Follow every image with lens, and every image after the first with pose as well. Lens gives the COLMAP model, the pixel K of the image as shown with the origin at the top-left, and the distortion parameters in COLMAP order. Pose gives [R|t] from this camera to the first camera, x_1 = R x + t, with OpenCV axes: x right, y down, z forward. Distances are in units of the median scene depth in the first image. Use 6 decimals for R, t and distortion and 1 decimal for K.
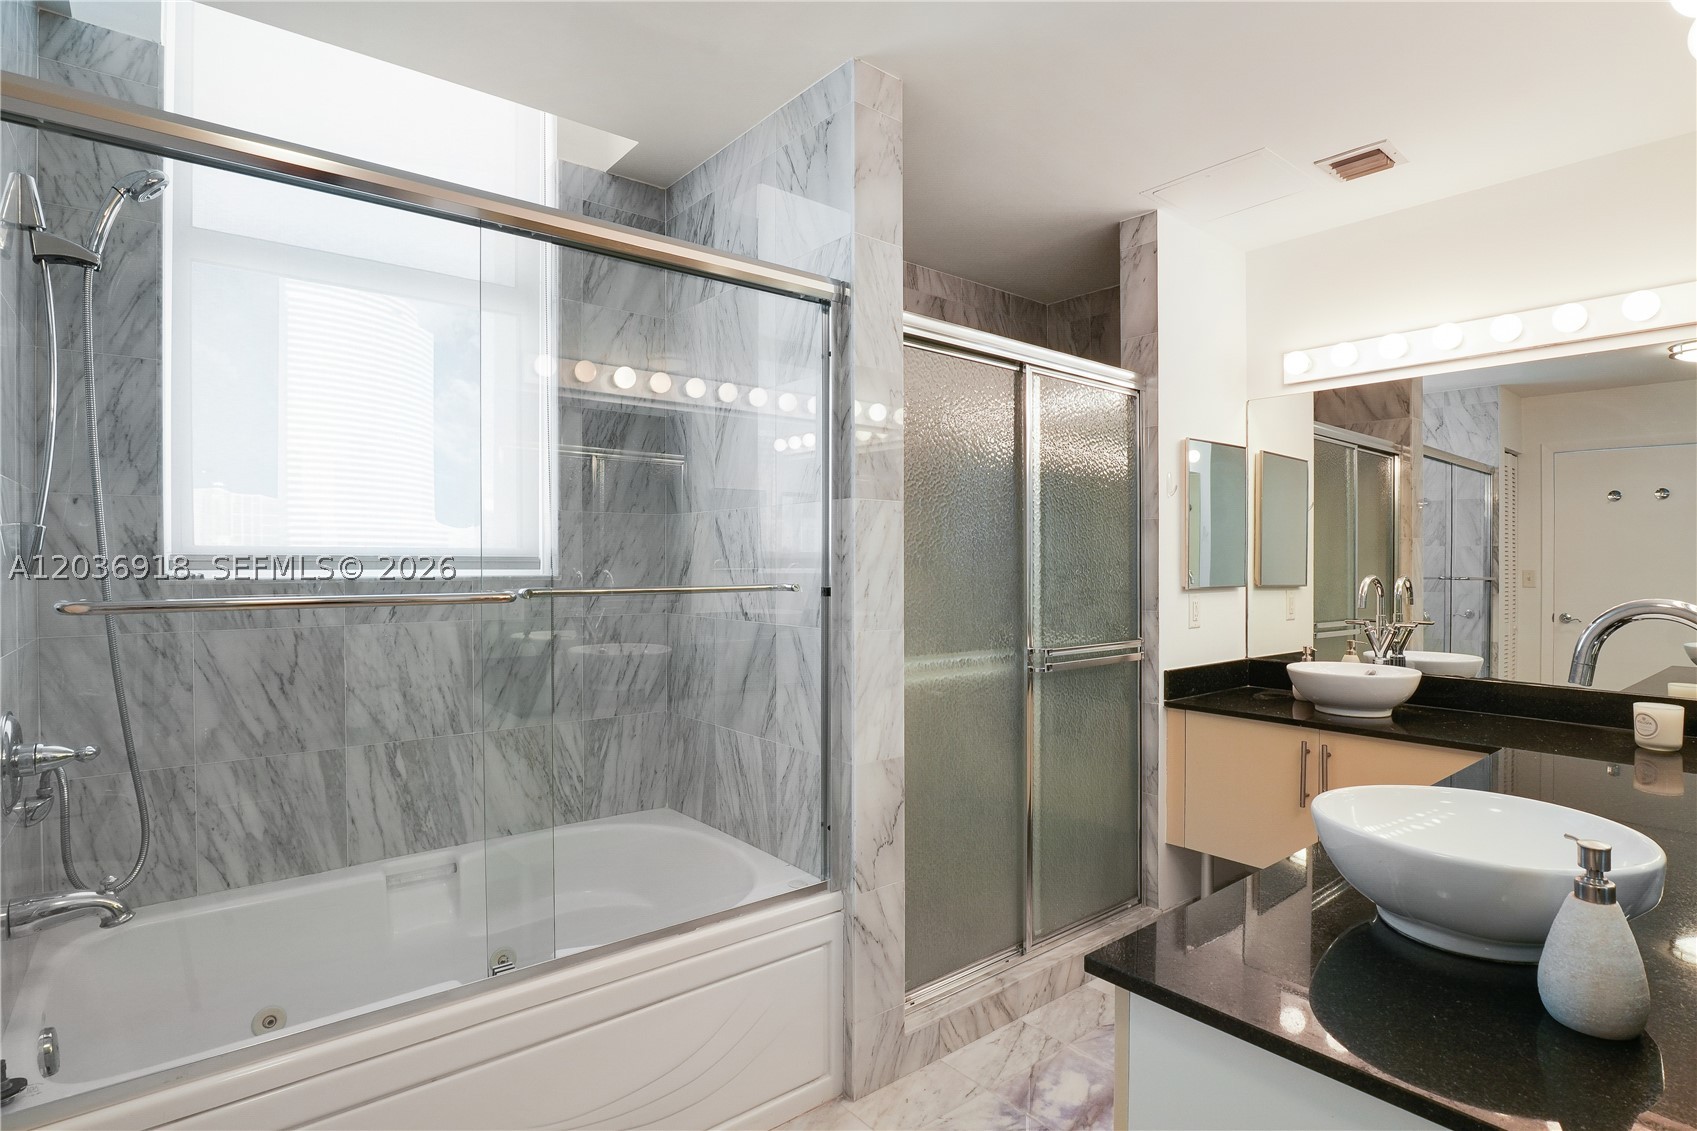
lens RADIAL K [[862.8, 0, 847.1], [0, 862.8, 566.9], [0, 0, 1]] dist [-0.024566, 0.003342]
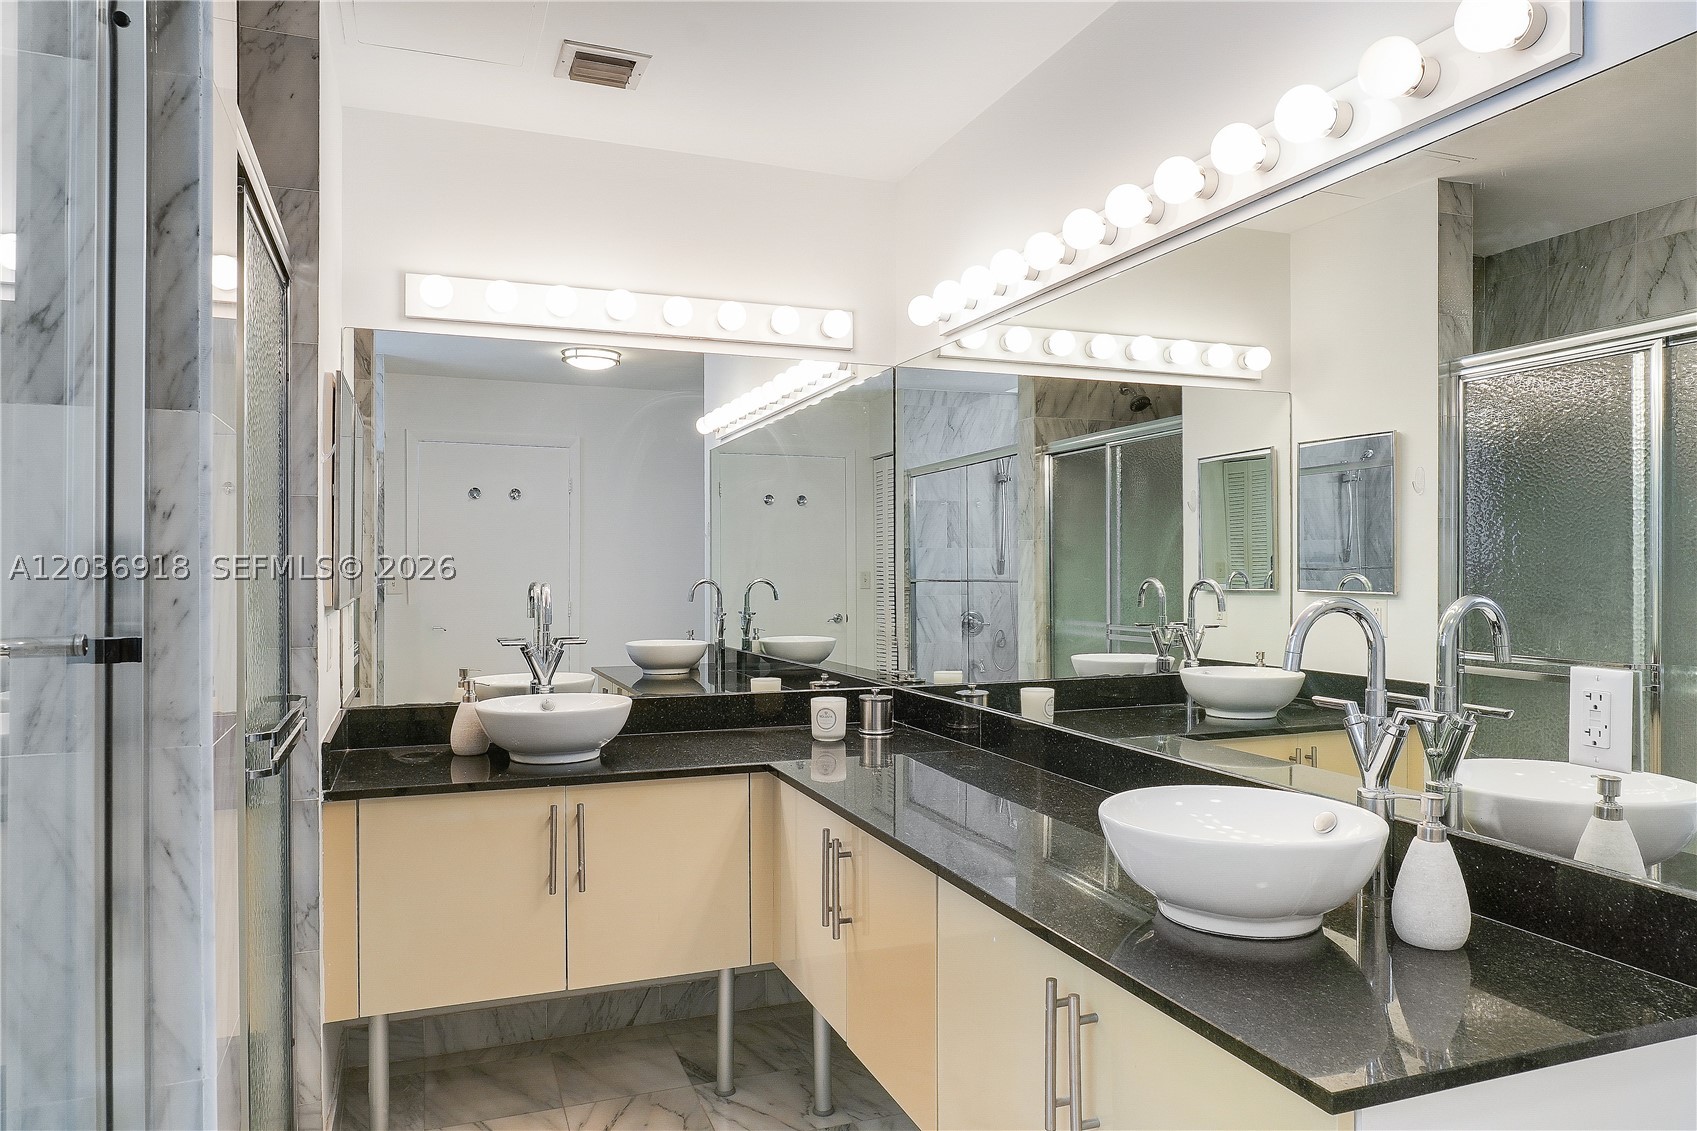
lens RADIAL K [[1135.7, 0, 846.2], [0, 1135.7, 563.9], [0, 0, 1]] dist [0.004145, 0.005932]
pose [[0.284426, -0.000864, 0.958698, -0.353291], [0.006411, 0.999979, -0.001001, -0.005229], [-0.958677, 0.006431, 0.284425, 0.475857]]
